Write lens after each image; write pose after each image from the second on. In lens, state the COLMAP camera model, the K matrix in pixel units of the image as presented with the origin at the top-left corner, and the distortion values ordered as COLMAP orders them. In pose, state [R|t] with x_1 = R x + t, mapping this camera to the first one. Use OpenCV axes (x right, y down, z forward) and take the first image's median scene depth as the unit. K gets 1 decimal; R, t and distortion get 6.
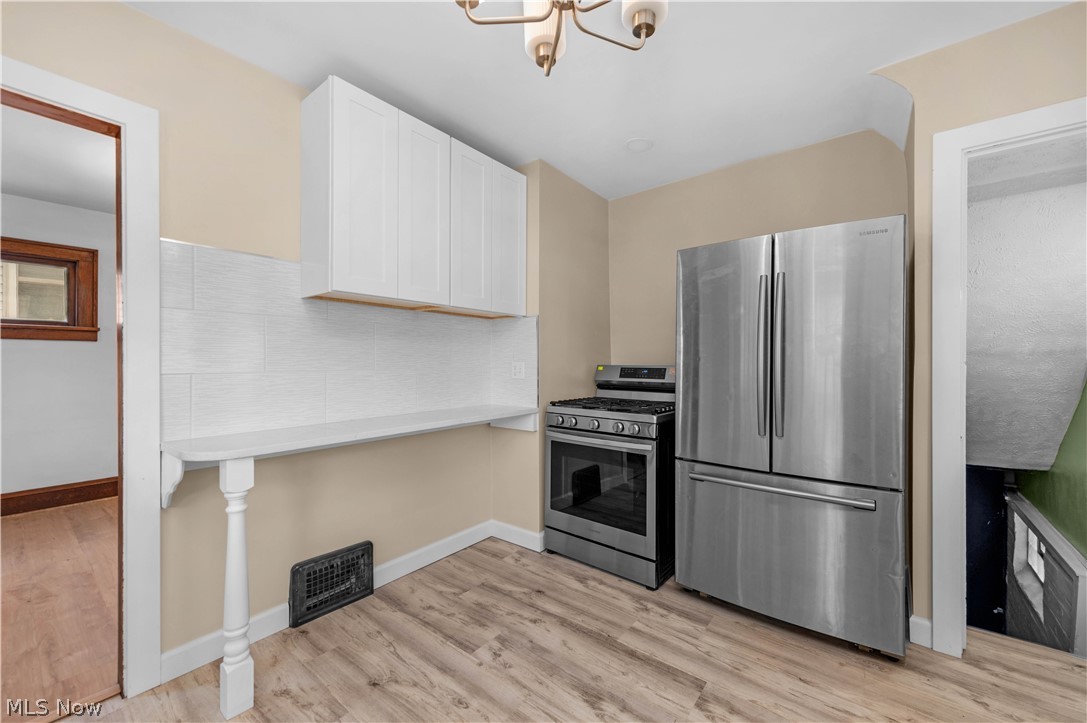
lens RADIAL K [[431.0, 0, 539.8], [0, 431.0, 361.9], [0, 0, 1]] dist [0.012027, -0.003089]
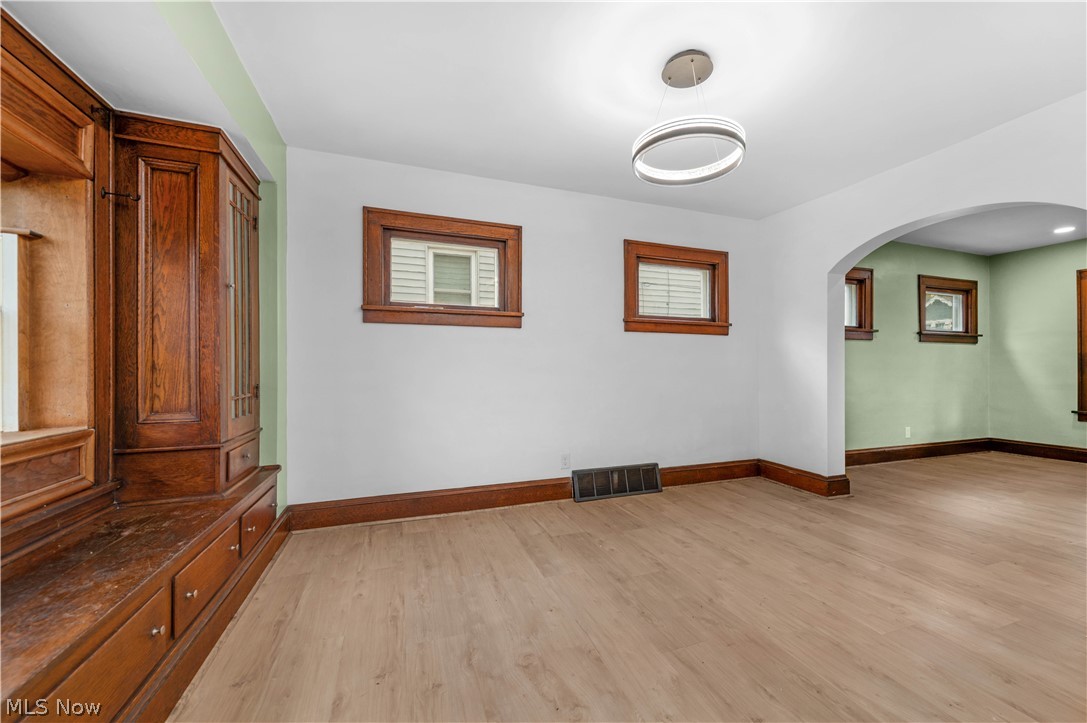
lens RADIAL K [[431.0, 0, 546.1], [0, 431.0, 366.9], [0, 0, 1]] dist [0.012027, -0.003089]
pose [[0.847096, -0.003530, -0.531428, -0.512680], [0.001118, 0.999988, -0.004859, 0.038595], [0.531438, 0.003522, 0.847090, 0.279331]]
